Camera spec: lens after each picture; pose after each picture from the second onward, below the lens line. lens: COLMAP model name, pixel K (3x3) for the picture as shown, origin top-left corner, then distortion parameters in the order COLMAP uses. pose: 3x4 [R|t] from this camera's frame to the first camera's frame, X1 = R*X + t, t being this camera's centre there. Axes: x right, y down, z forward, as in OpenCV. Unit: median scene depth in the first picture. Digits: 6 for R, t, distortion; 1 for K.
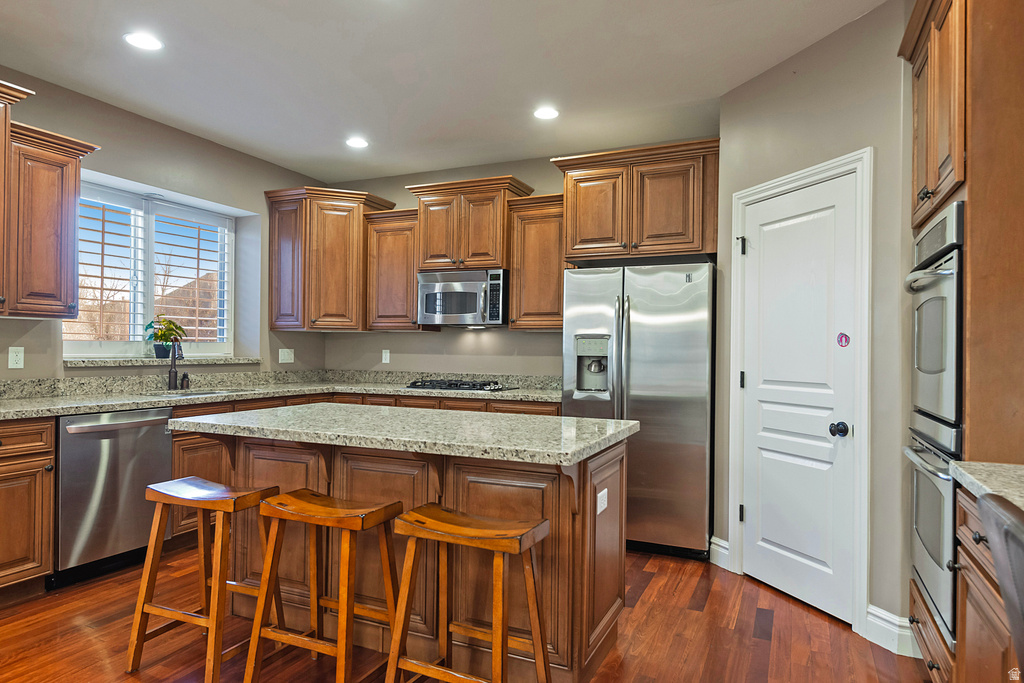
lens RADIAL K [[631.3, 0, 512.0], [0, 631.3, 341.5], [0, 0, 1]] dist [0.027704, -0.025277]
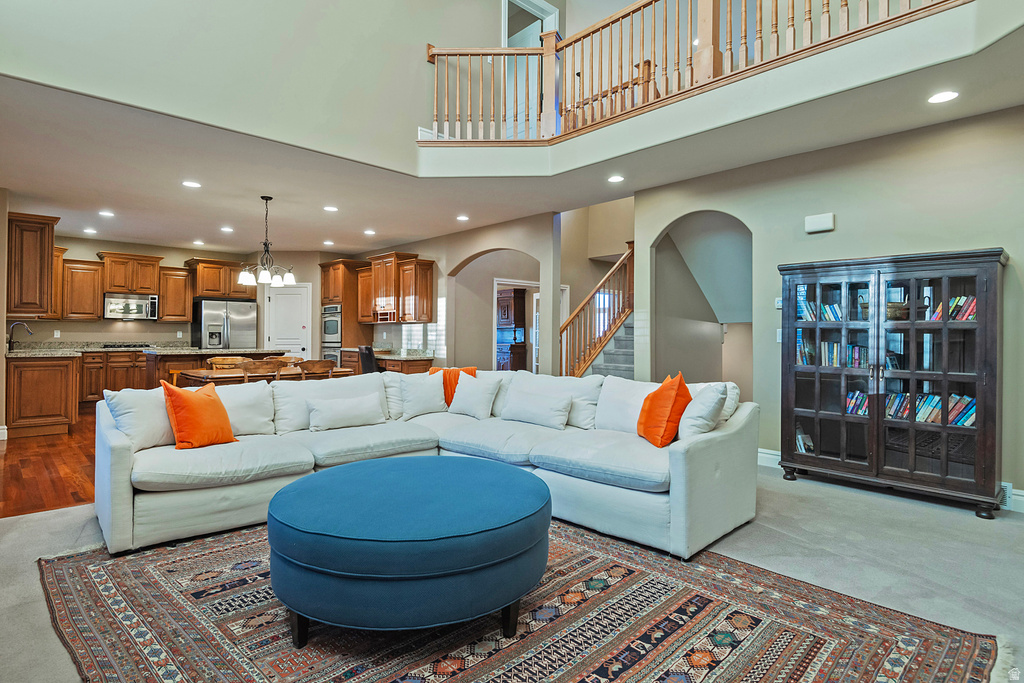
lens RADIAL K [[532.9, 0, 506.7], [0, 532.9, 326.1], [0, 0, 1]] dist [-0.001946, -0.000036]
pose [[0.373066, 0.007330, 0.927776, -1.417687], [-0.010117, 0.999941, -0.003832, -0.007658], [-0.927750, -0.007956, 0.373118, -0.970291]]
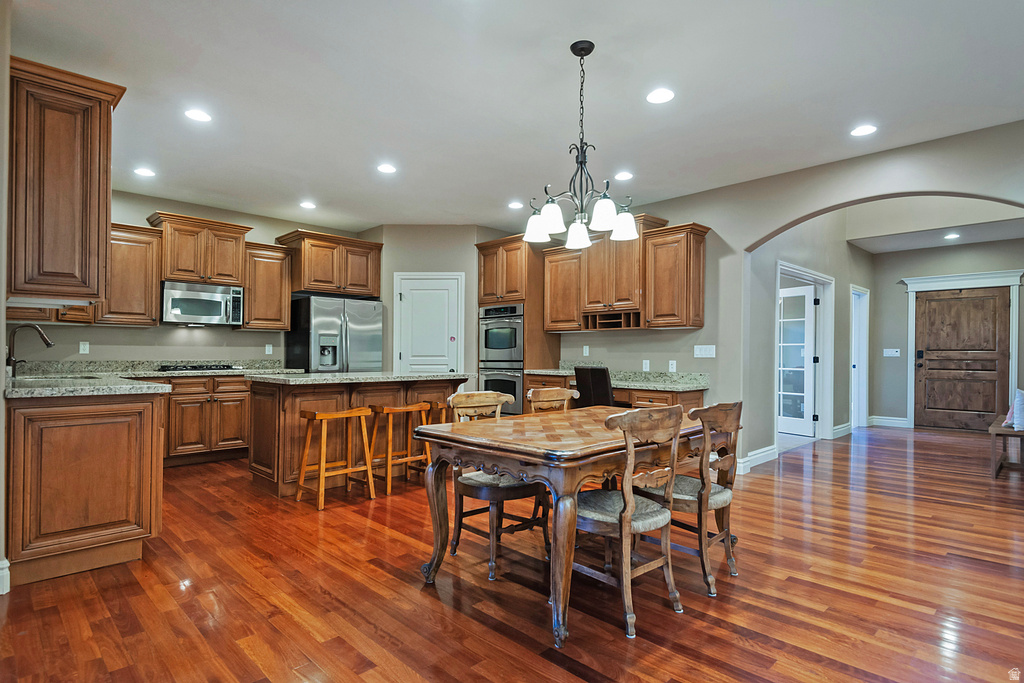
lens RADIAL K [[527.3, 0, 517.0], [0, 527.3, 344.1], [0, 0, 1]] dist [0.002757, -0.000980]
pose [[0.342832, 0.007987, 0.939363, -0.996727], [-0.009335, 0.999943, -0.005095, 0.018756], [-0.939350, -0.007022, 0.342887, -0.027253]]
